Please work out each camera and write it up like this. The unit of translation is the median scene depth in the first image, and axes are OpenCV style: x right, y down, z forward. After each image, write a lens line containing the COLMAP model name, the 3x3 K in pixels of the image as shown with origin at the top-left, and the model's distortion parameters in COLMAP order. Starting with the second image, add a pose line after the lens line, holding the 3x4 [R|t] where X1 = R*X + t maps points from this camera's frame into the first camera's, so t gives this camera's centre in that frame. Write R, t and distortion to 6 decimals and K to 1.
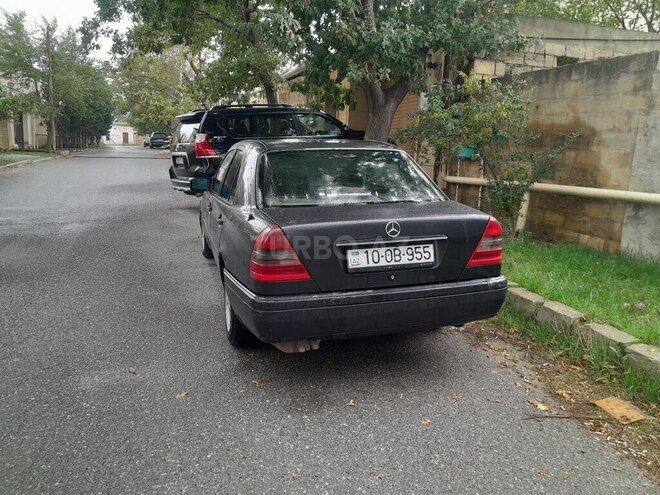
lens RADIAL K [[507.1, 0, 330.0], [0, 507.1, 247.5], [0, 0, 1]] dist [0.040803, -0.049635]
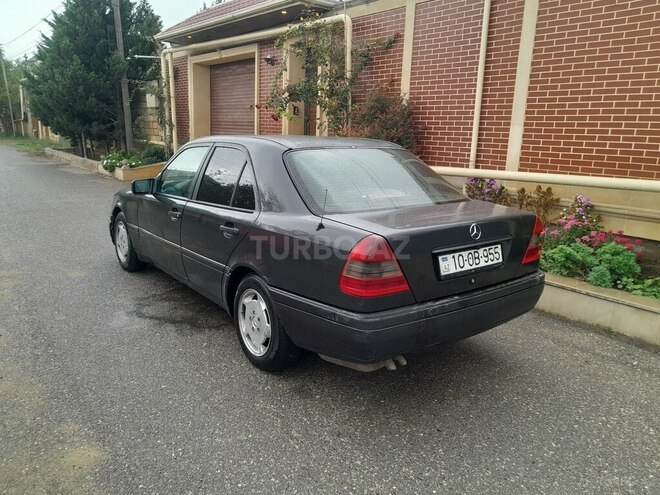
lens RADIAL K [[507.1, 0, 330.0], [0, 507.1, 247.5], [0, 0, 1]] dist [0.040803, -0.049635]
pose [[0.938931, -0.059732, 0.338881, -0.250255], [0.055748, 0.998214, 0.021488, -0.022602], [-0.339560, -0.001284, 0.940584, 0.091748]]
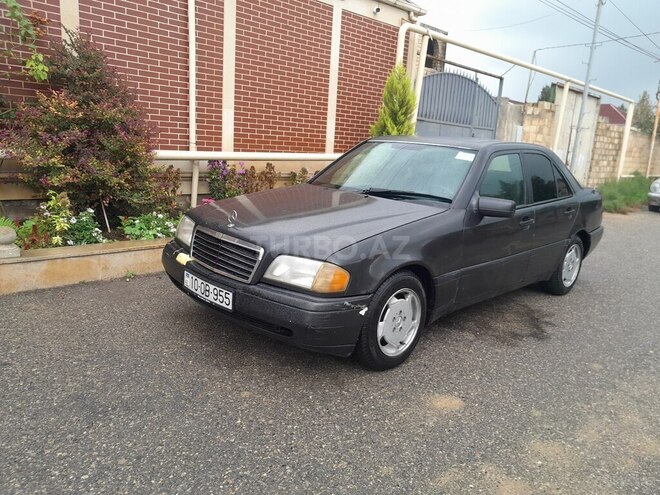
lens RADIAL K [[518.6, 0, 330.0], [0, 518.6, 247.5], [0, 0, 1]] dist [0.004926, -0.004438]
pose [[-0.460682, -0.229116, 0.857483, -0.747103], [0.113593, 0.942943, 0.312978, -0.310288], [-0.880266, 0.241588, -0.408371, 1.466236]]
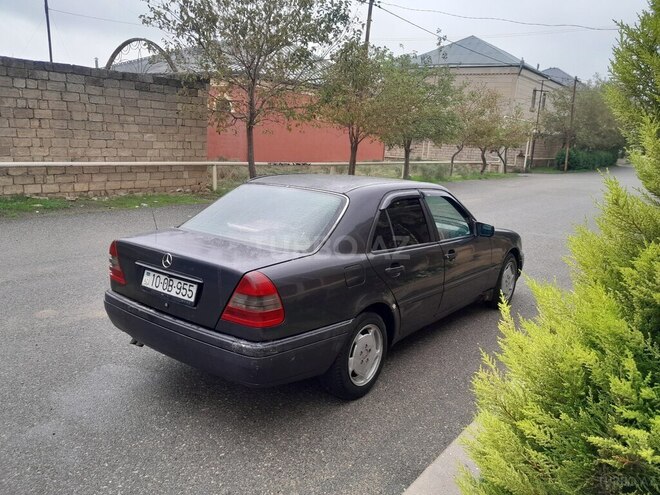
lens RADIAL K [[507.1, 0, 330.0], [0, 507.1, 247.5], [0, 0, 1]] dist [0.040803, -0.049635]
pose [[0.588529, 0.182548, -0.787598, 0.623380], [-0.213696, 0.974653, 0.066220, -0.110835], [0.779723, 0.129334, 0.612621, 0.318794]]
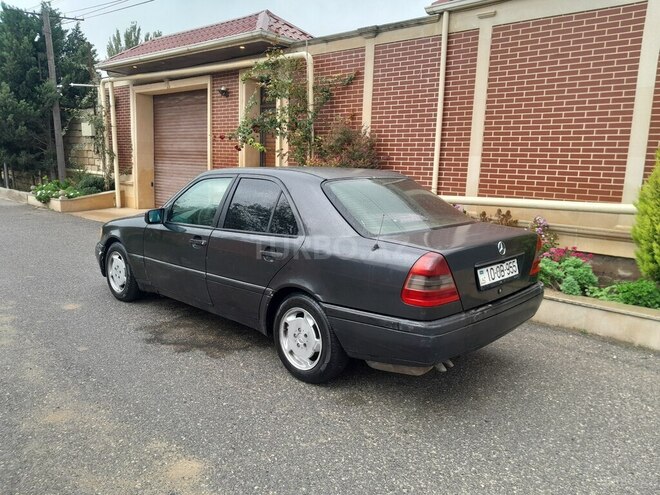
lens RADIAL K [[507.1, 0, 330.0], [0, 507.1, 247.5], [0, 0, 1]] dist [0.040803, -0.049635]
pose [[0.874700, -0.068102, 0.479856, -0.405793], [0.088595, 0.995864, -0.020159, -0.026138], [-0.476498, 0.060146, 0.877116, 0.093144]]
